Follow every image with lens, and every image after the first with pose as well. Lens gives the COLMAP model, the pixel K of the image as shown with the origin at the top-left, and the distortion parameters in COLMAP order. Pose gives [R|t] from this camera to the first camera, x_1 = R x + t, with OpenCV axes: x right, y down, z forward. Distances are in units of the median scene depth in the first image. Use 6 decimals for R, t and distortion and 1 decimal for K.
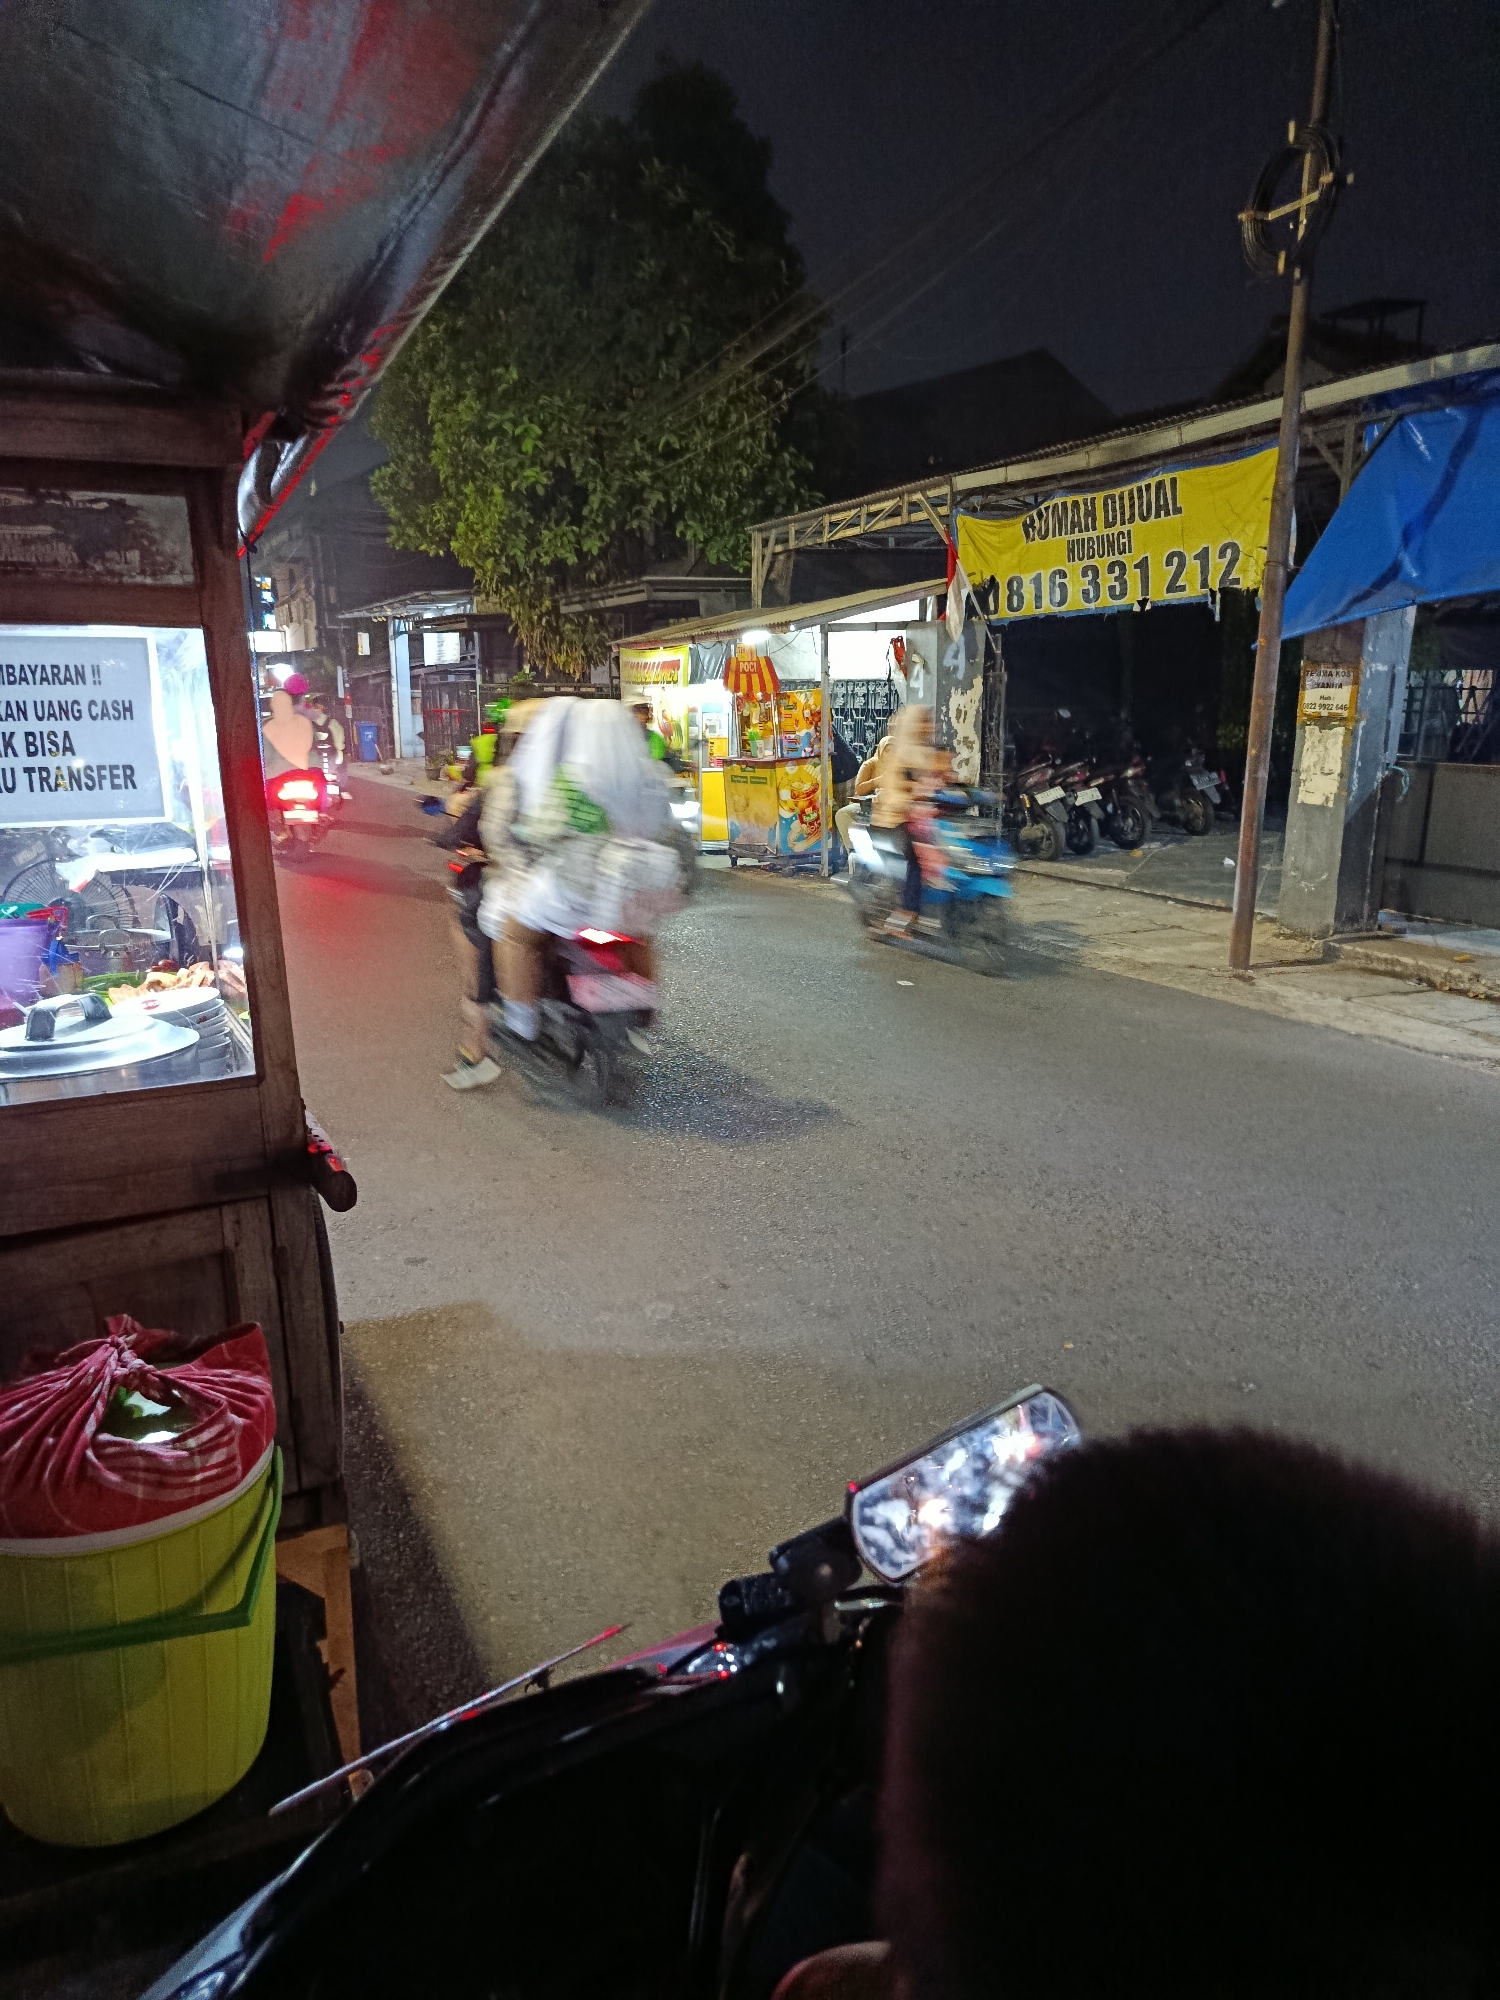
lens RADIAL K [[1396.9, 0, 750.0], [0, 1396.9, 1000.0], [0, 0, 1]] dist [0.066176, -0.087908]
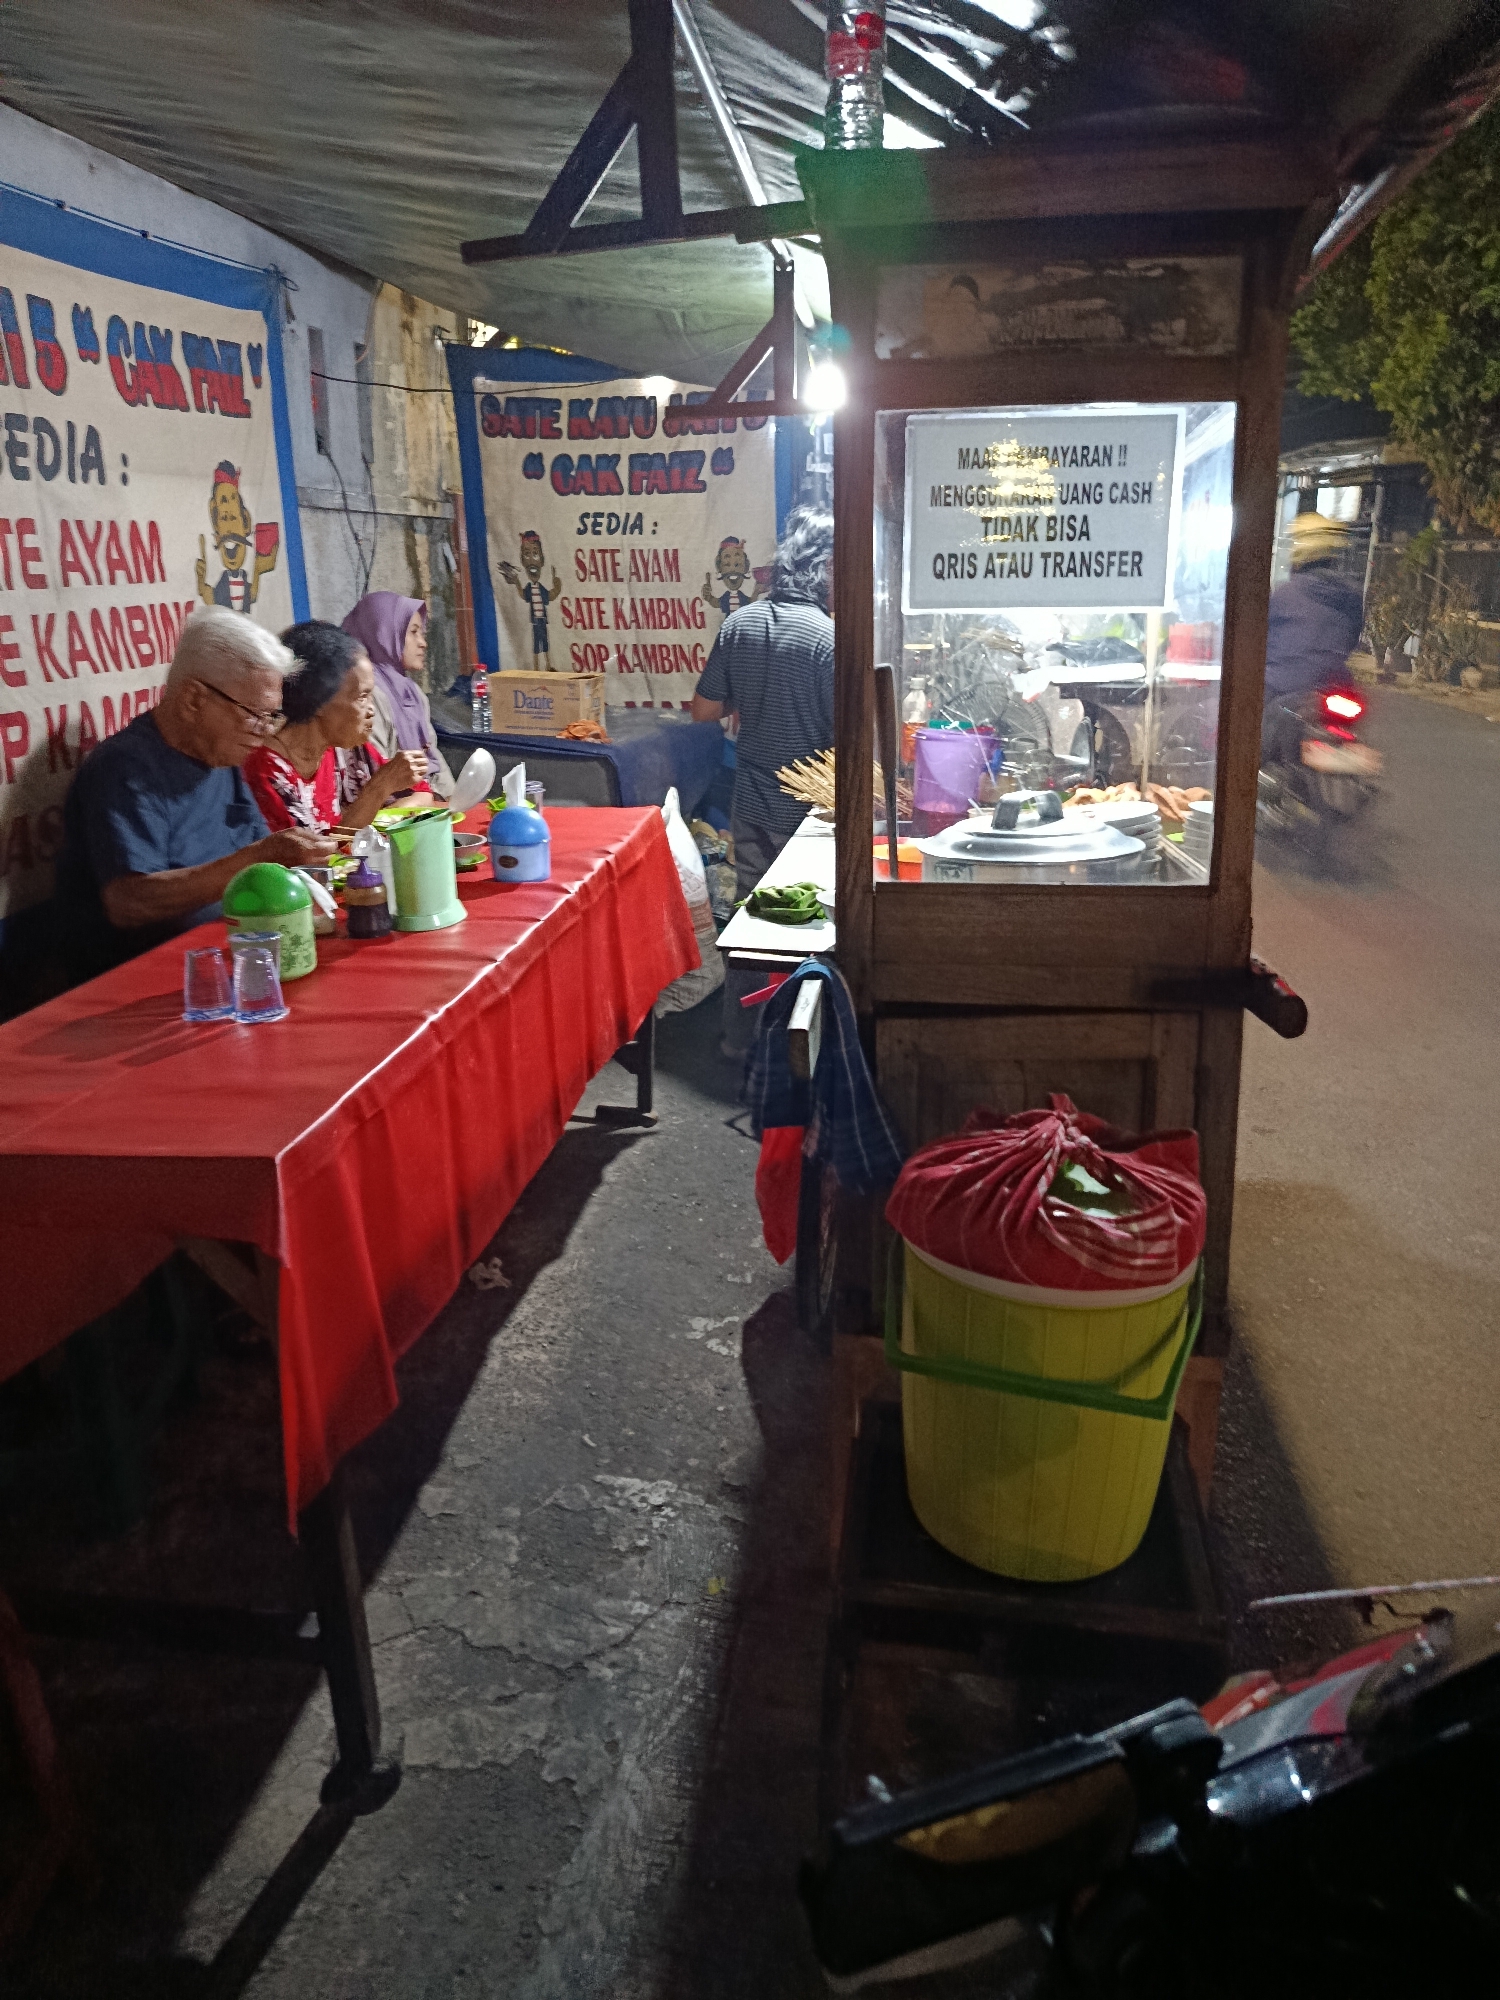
lens RADIAL K [[1396.9, 0, 750.0], [0, 1396.9, 1000.0], [0, 0, 1]] dist [0.066176, -0.087908]
pose [[0.832424, 0.167115, -0.528339, -0.099182], [-0.117820, 0.985018, 0.125932, 0.049953], [0.541468, -0.042580, 0.839642, 0.021871]]
